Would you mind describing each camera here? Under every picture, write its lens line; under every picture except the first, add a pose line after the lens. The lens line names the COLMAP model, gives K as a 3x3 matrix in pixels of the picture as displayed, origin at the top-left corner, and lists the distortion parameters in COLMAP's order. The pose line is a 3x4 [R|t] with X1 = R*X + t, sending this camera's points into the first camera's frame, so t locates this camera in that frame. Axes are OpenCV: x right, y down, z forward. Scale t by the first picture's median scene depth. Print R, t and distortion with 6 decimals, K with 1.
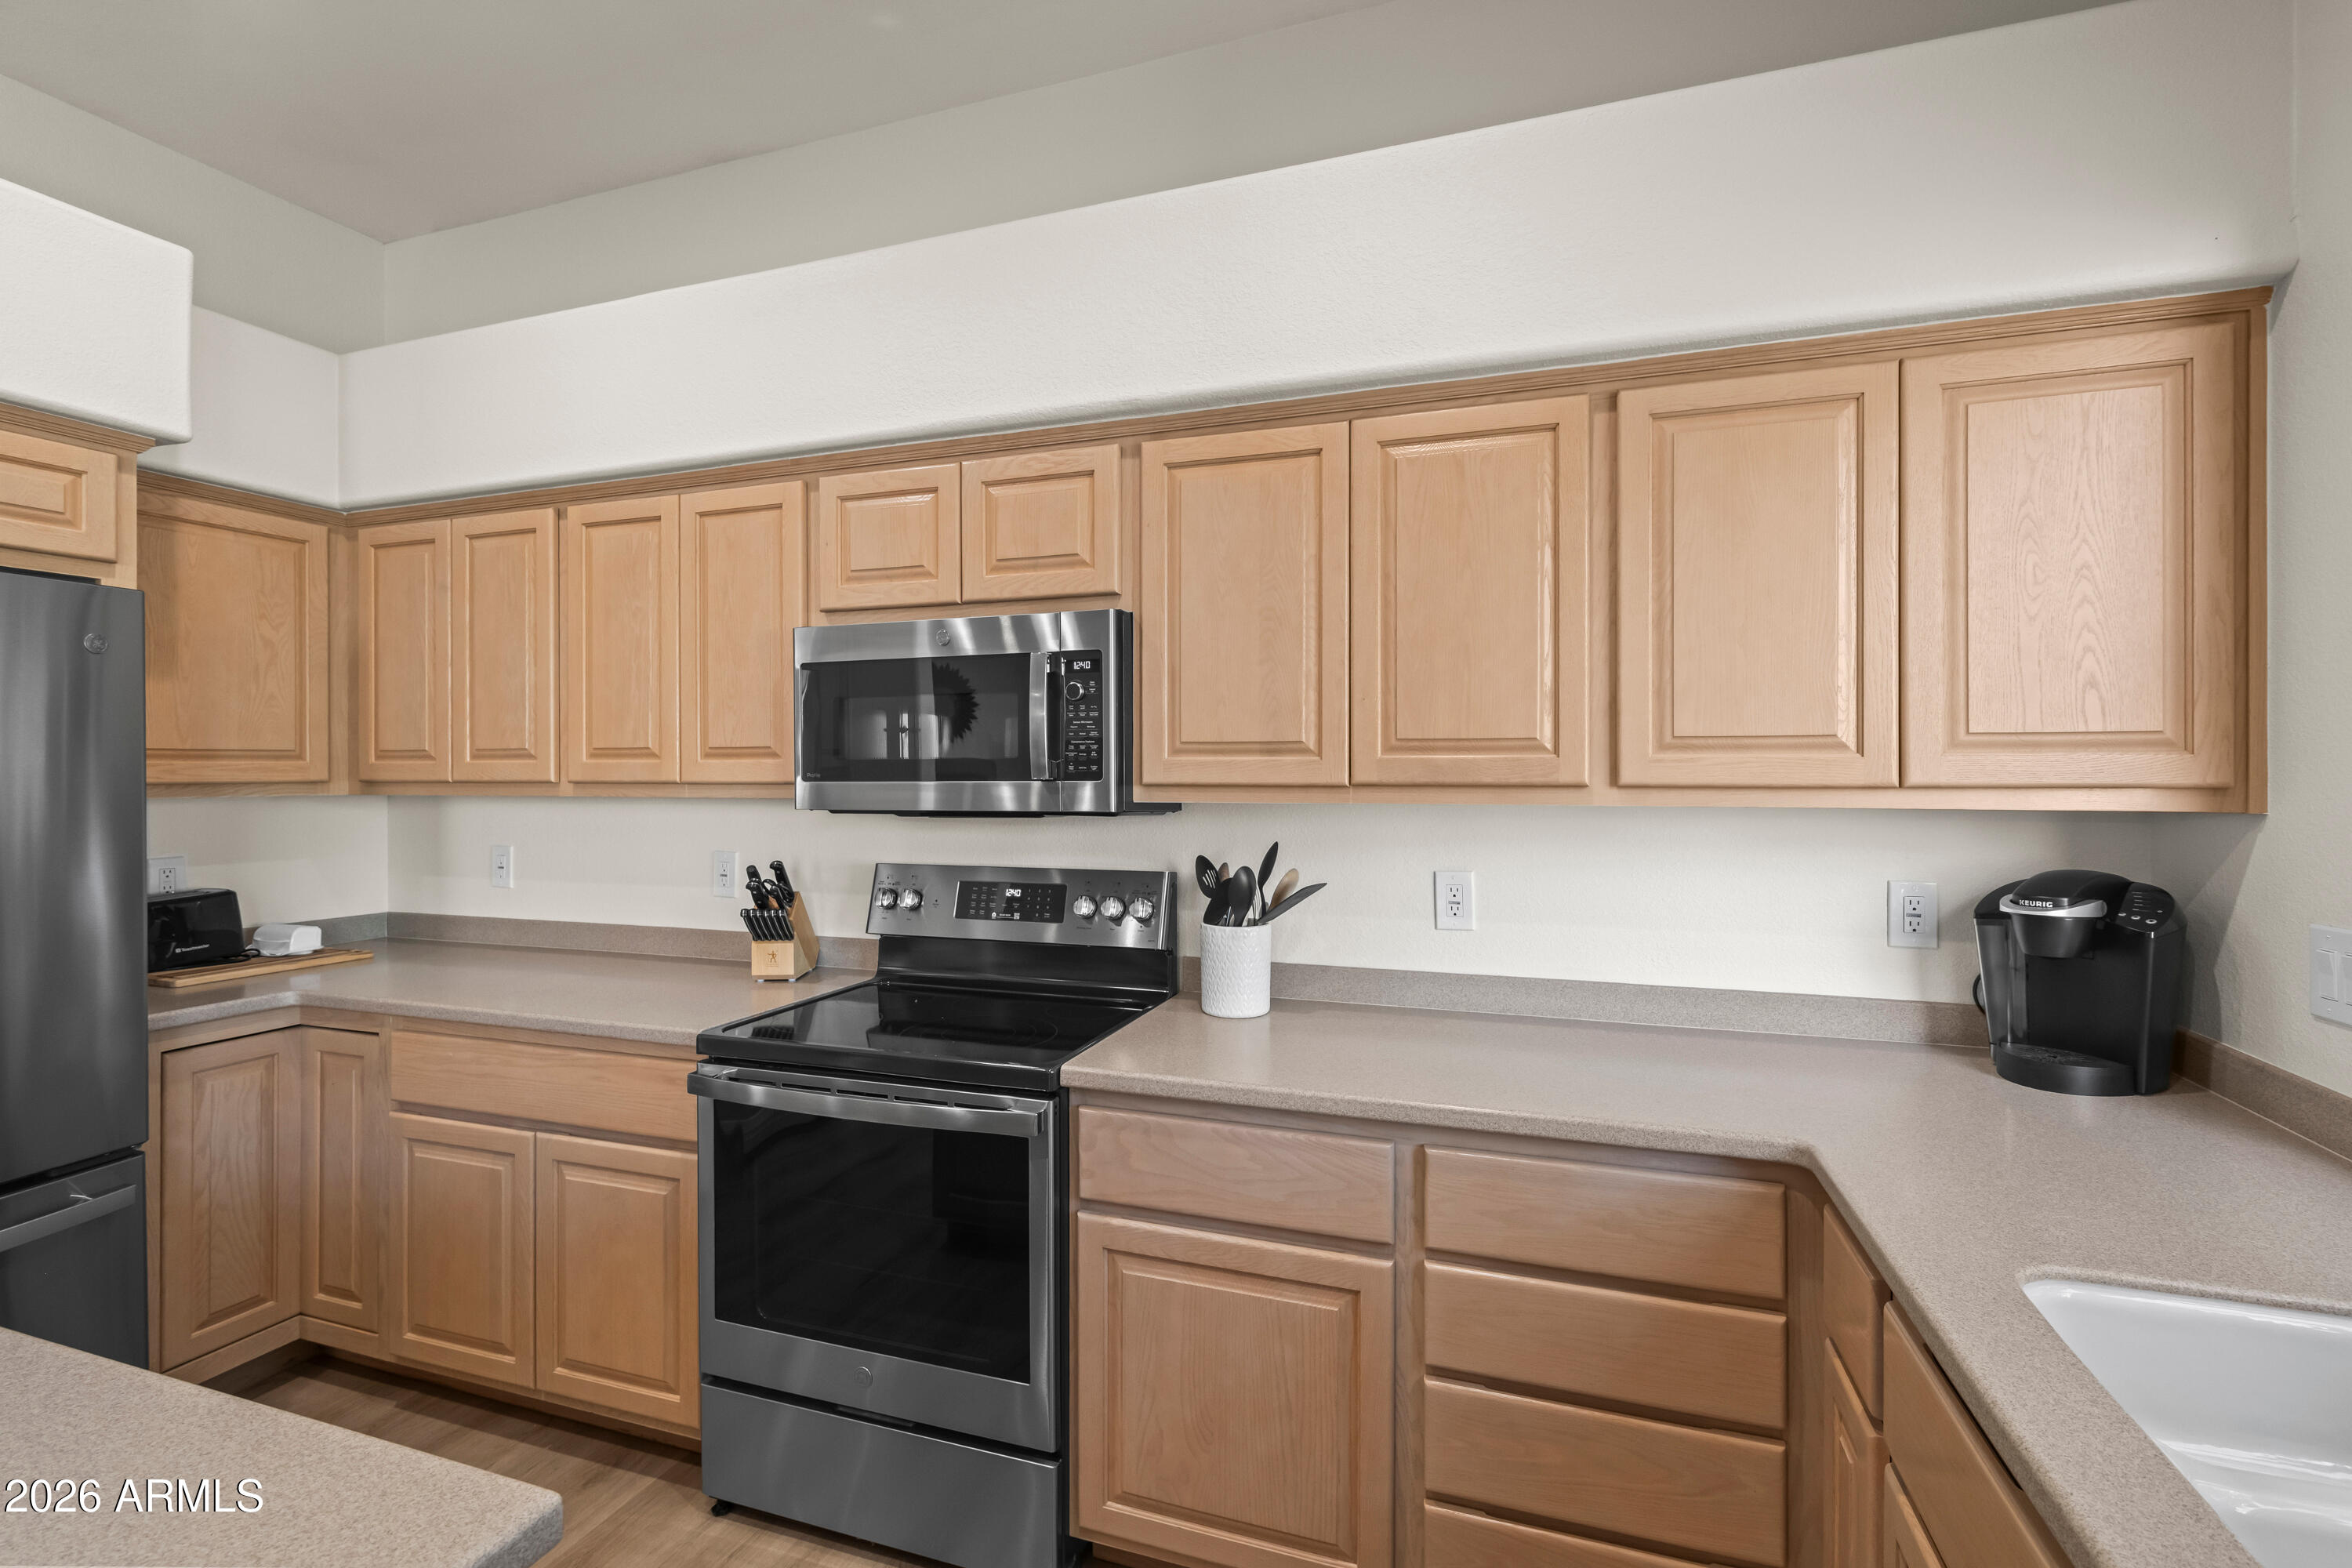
lens RADIAL K [[1060.7, 0, 1175.0], [0, 1060.7, 769.9], [0, 0, 1]] dist [0.000461, 0.000227]
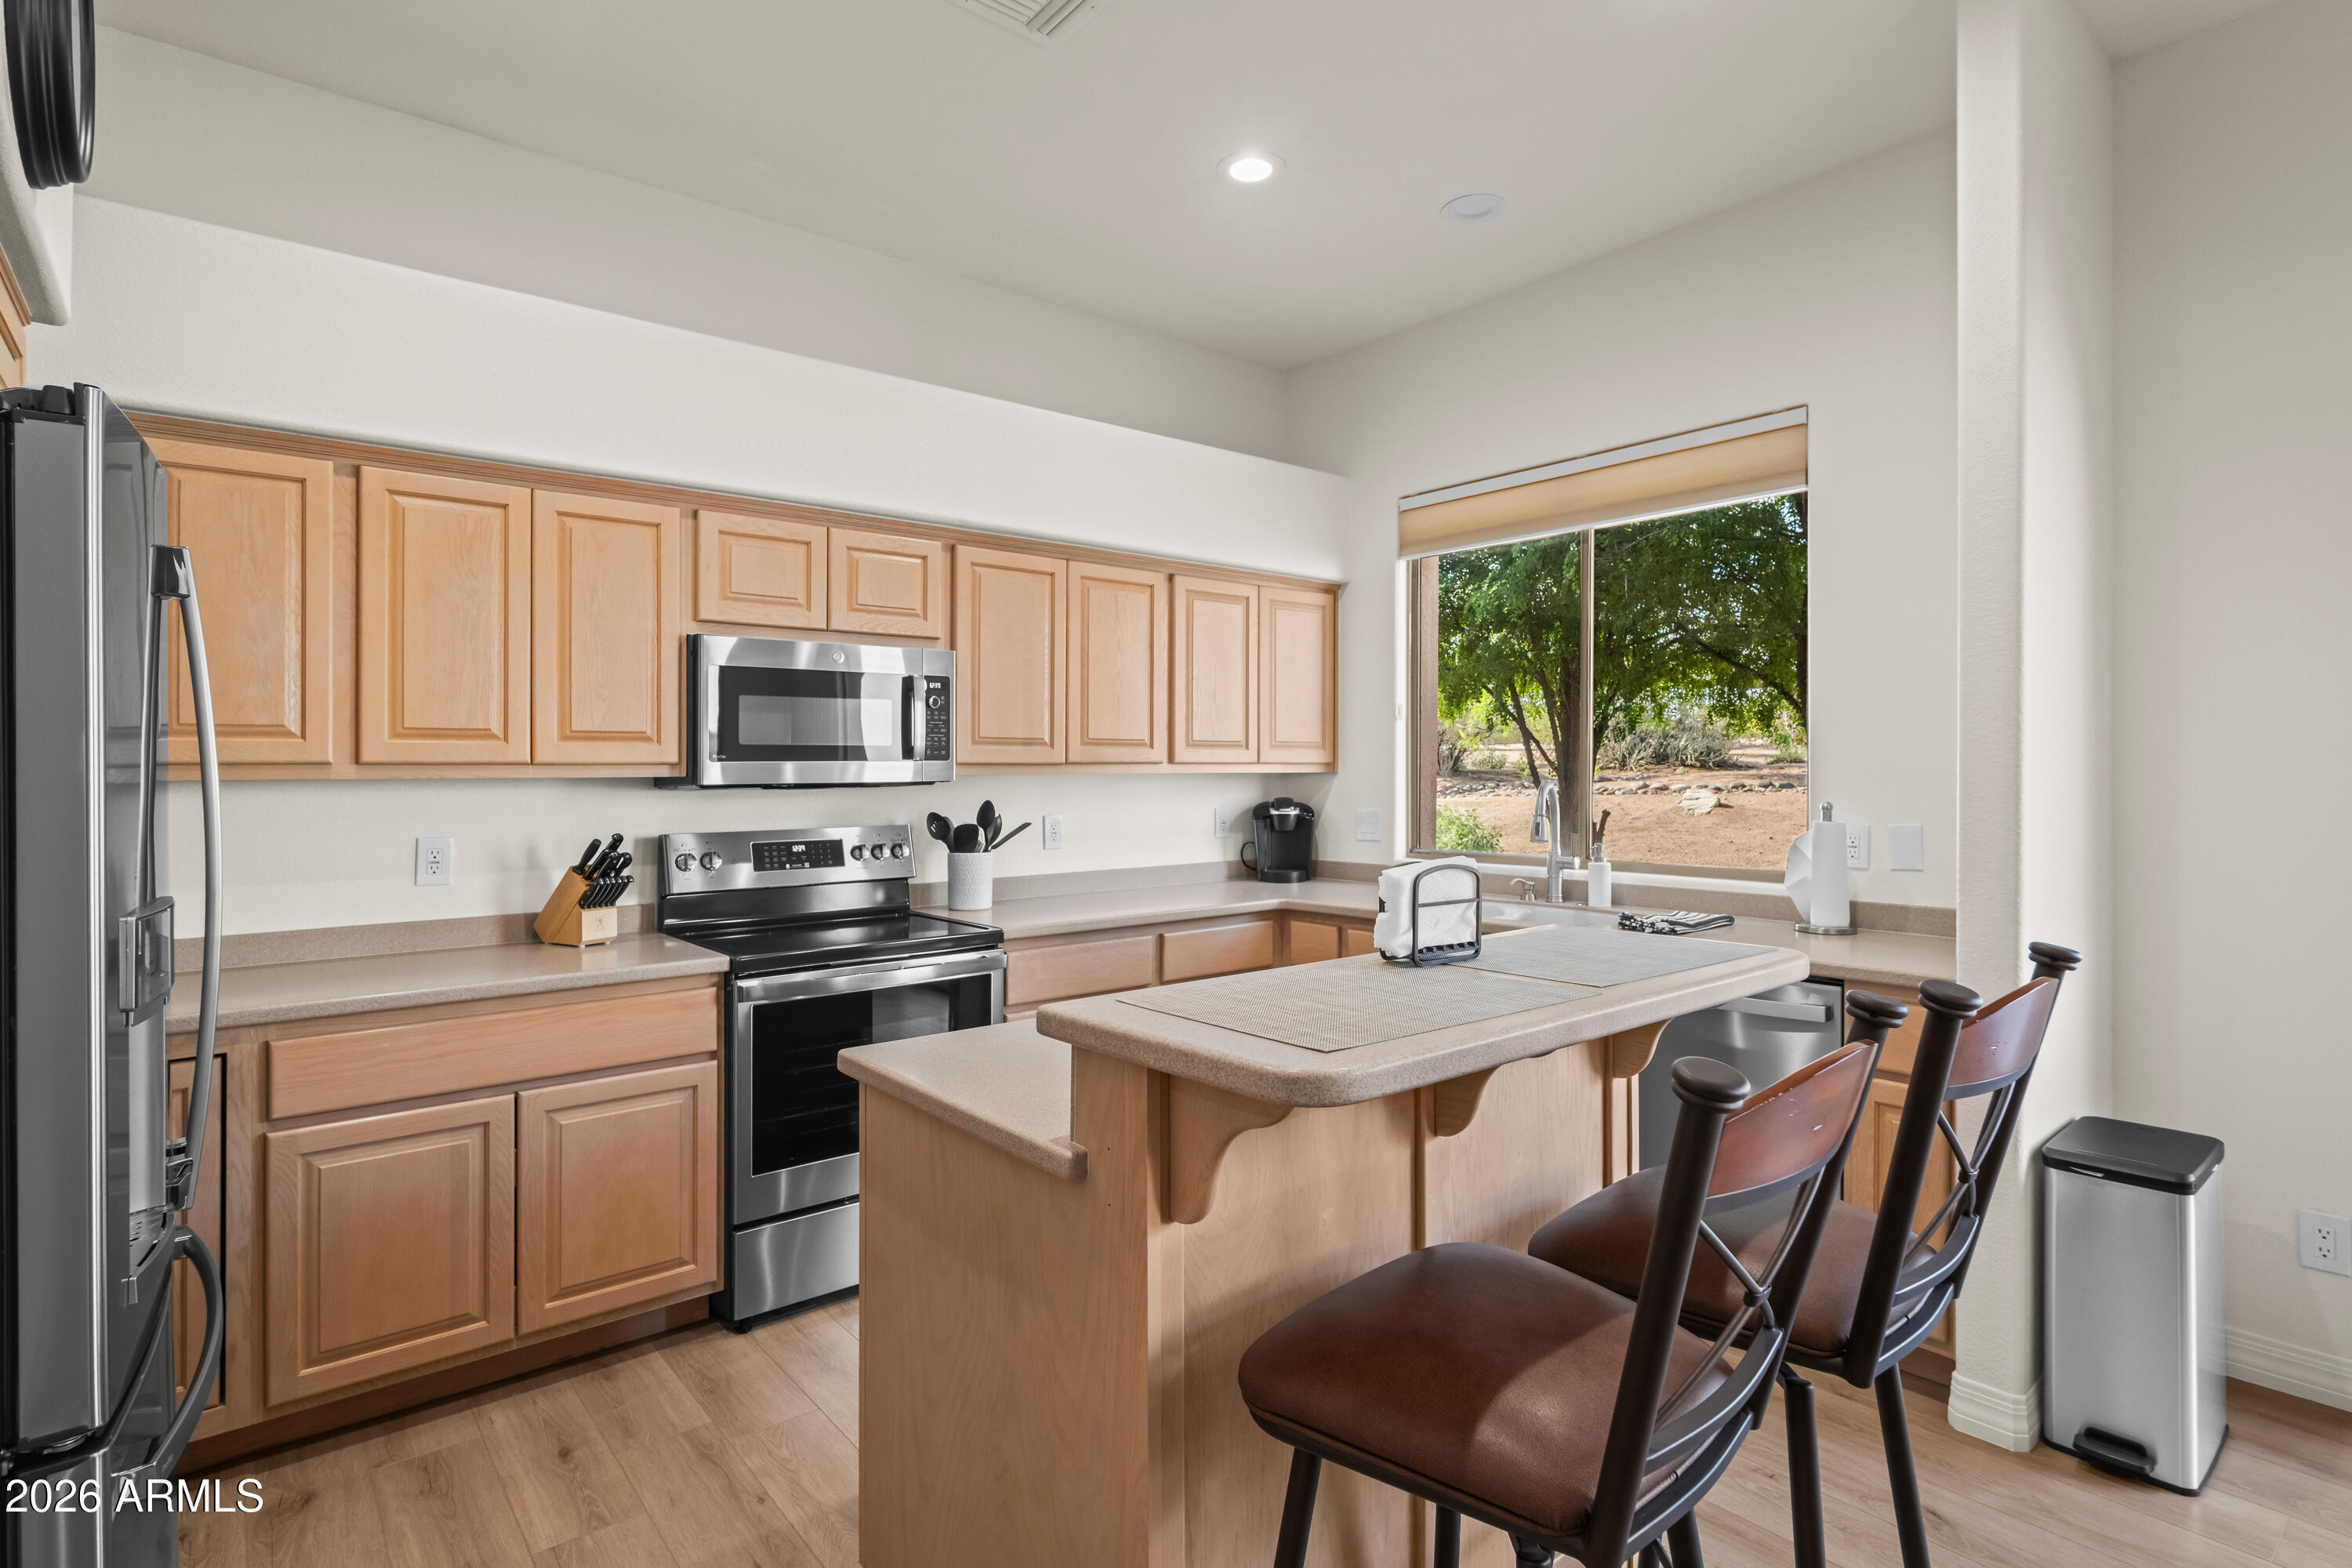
lens RADIAL K [[1158.3, 0, 1172.5], [0, 1158.3, 782.8], [0, 0, 1]] dist [0.001424, 0.001120]
pose [[0.520612, -0.009642, 0.853739, -1.423327], [0.006539, 0.999952, 0.007306, 0.034329], [-0.853768, 0.001779, 0.520650, -0.175977]]
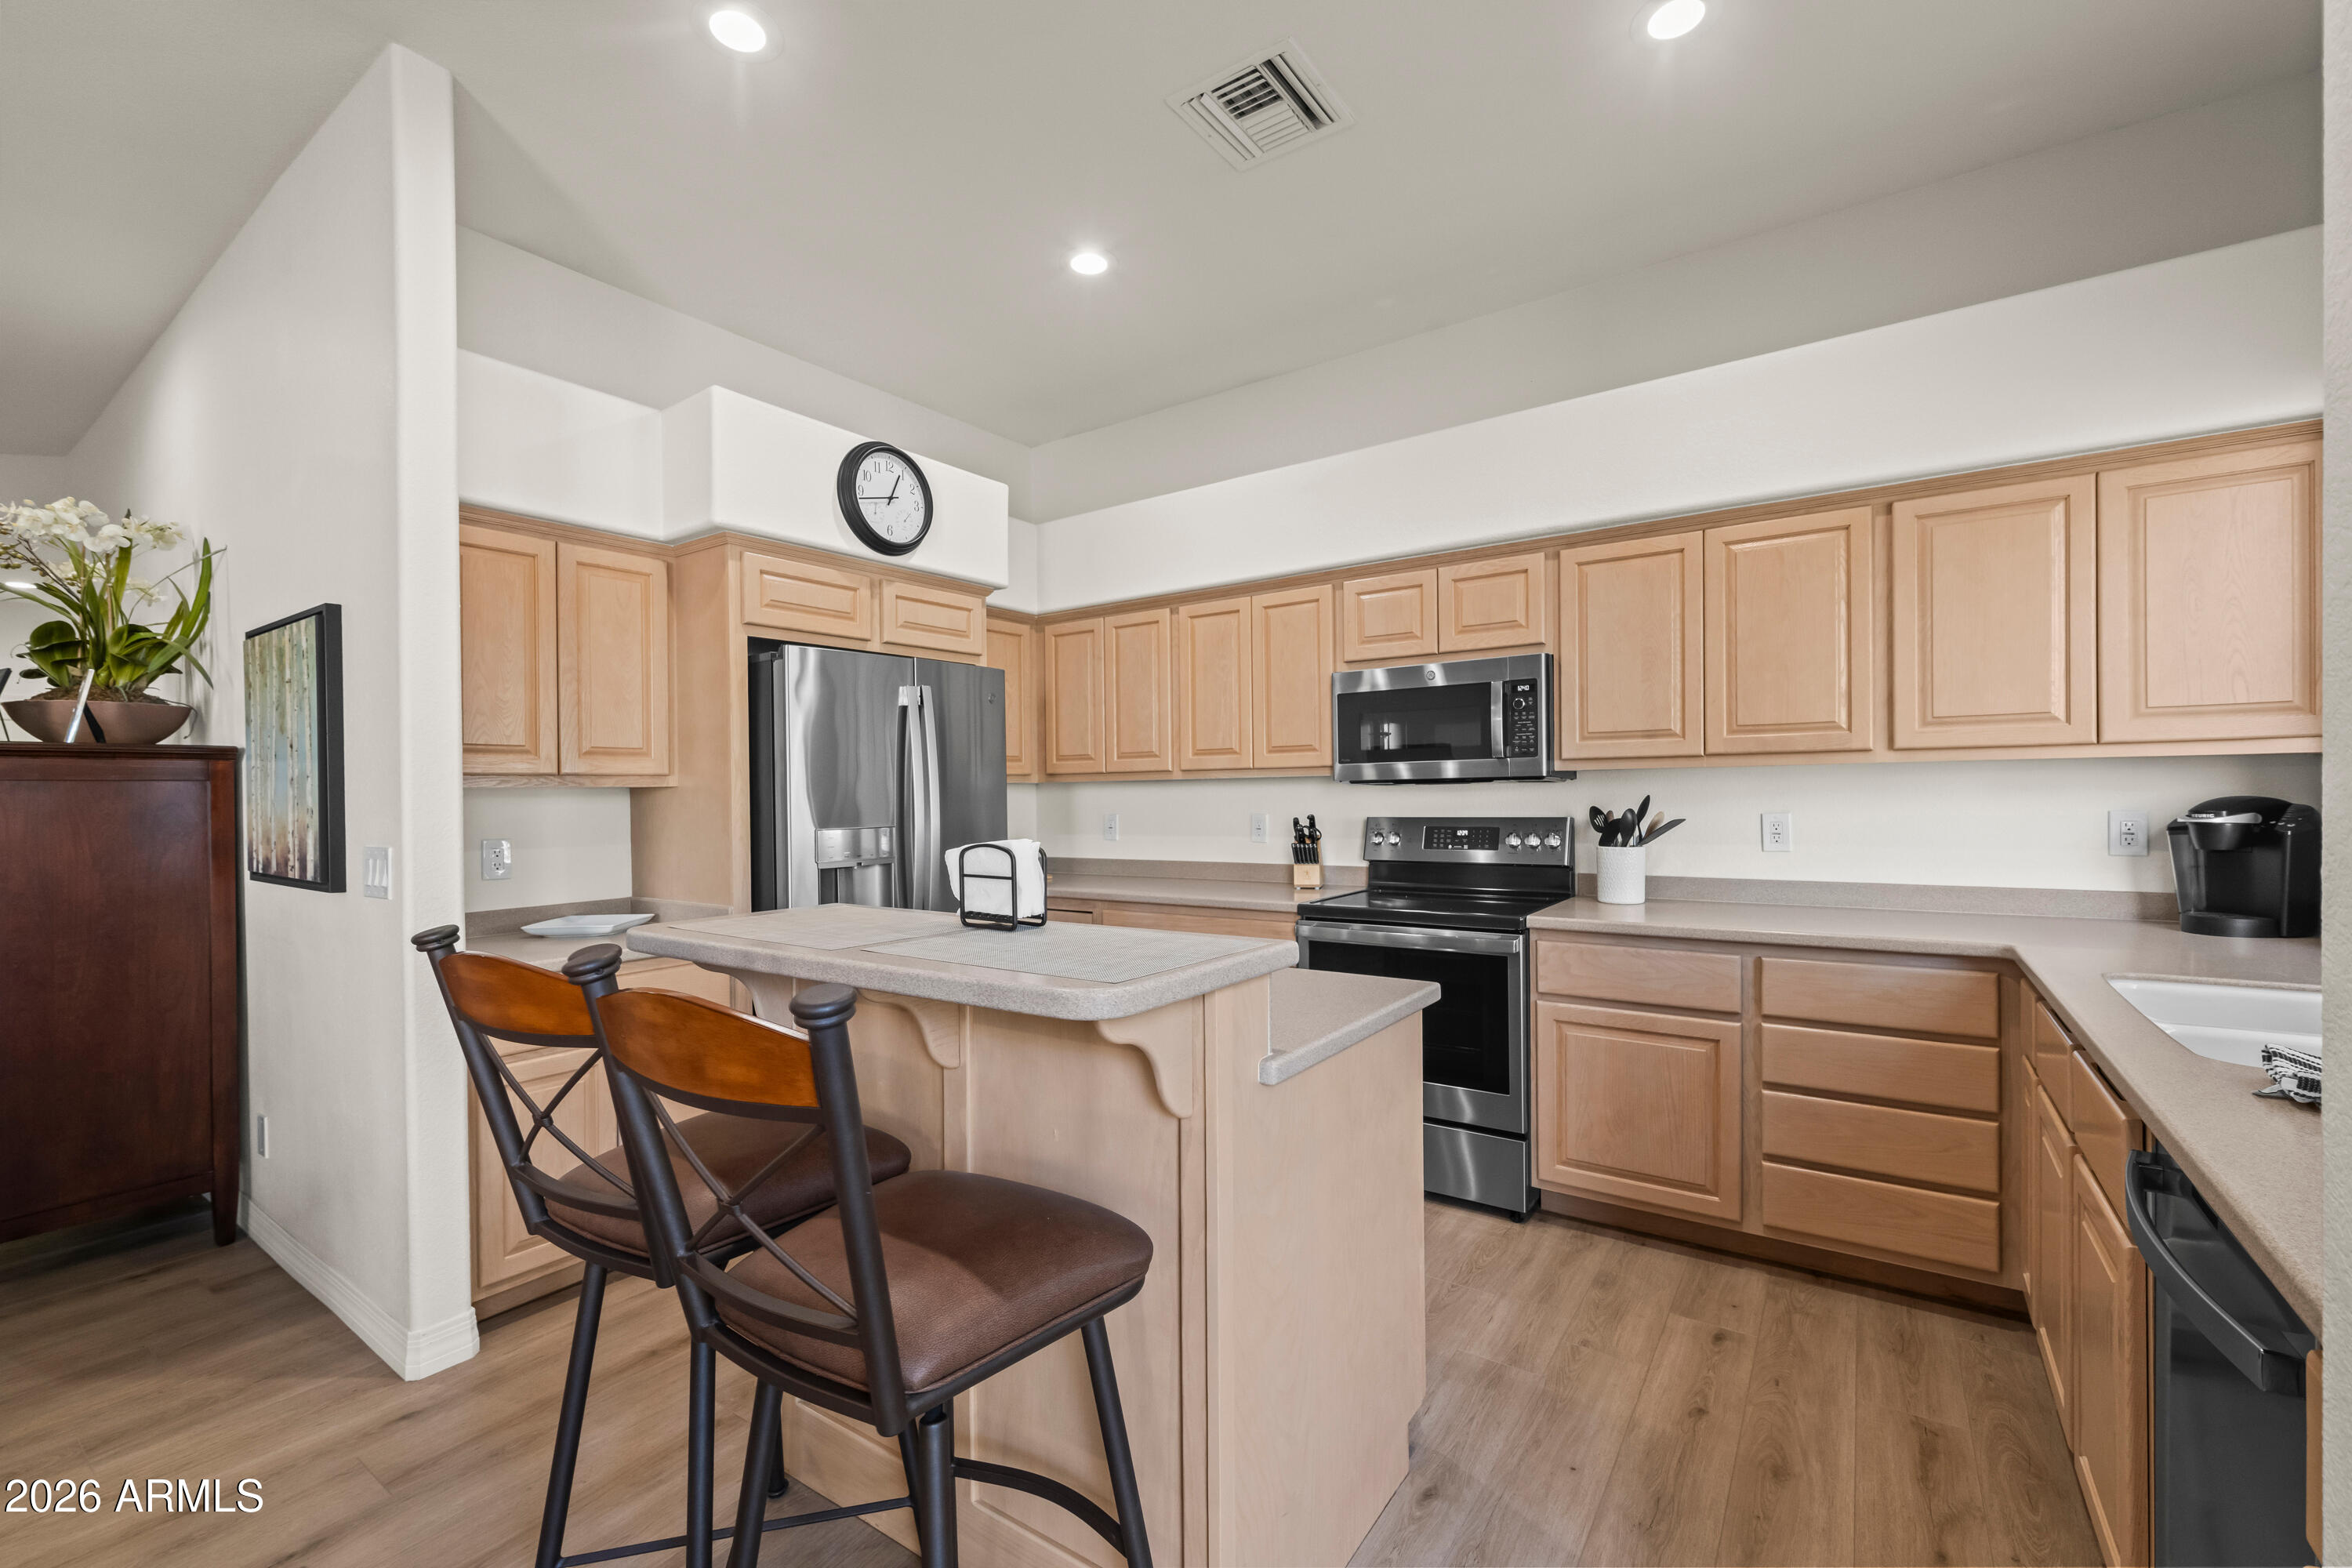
lens RADIAL K [[978.1, 0, 1176.5], [0, 978.1, 803.9], [0, 0, 1]] dist [-0.000004, 0.000196]
pose [[0.961188, -0.010579, -0.275690, -0.201103], [0.015997, 0.999720, 0.017411, 0.050340], [0.275429, -0.021145, 0.961089, -0.666601]]
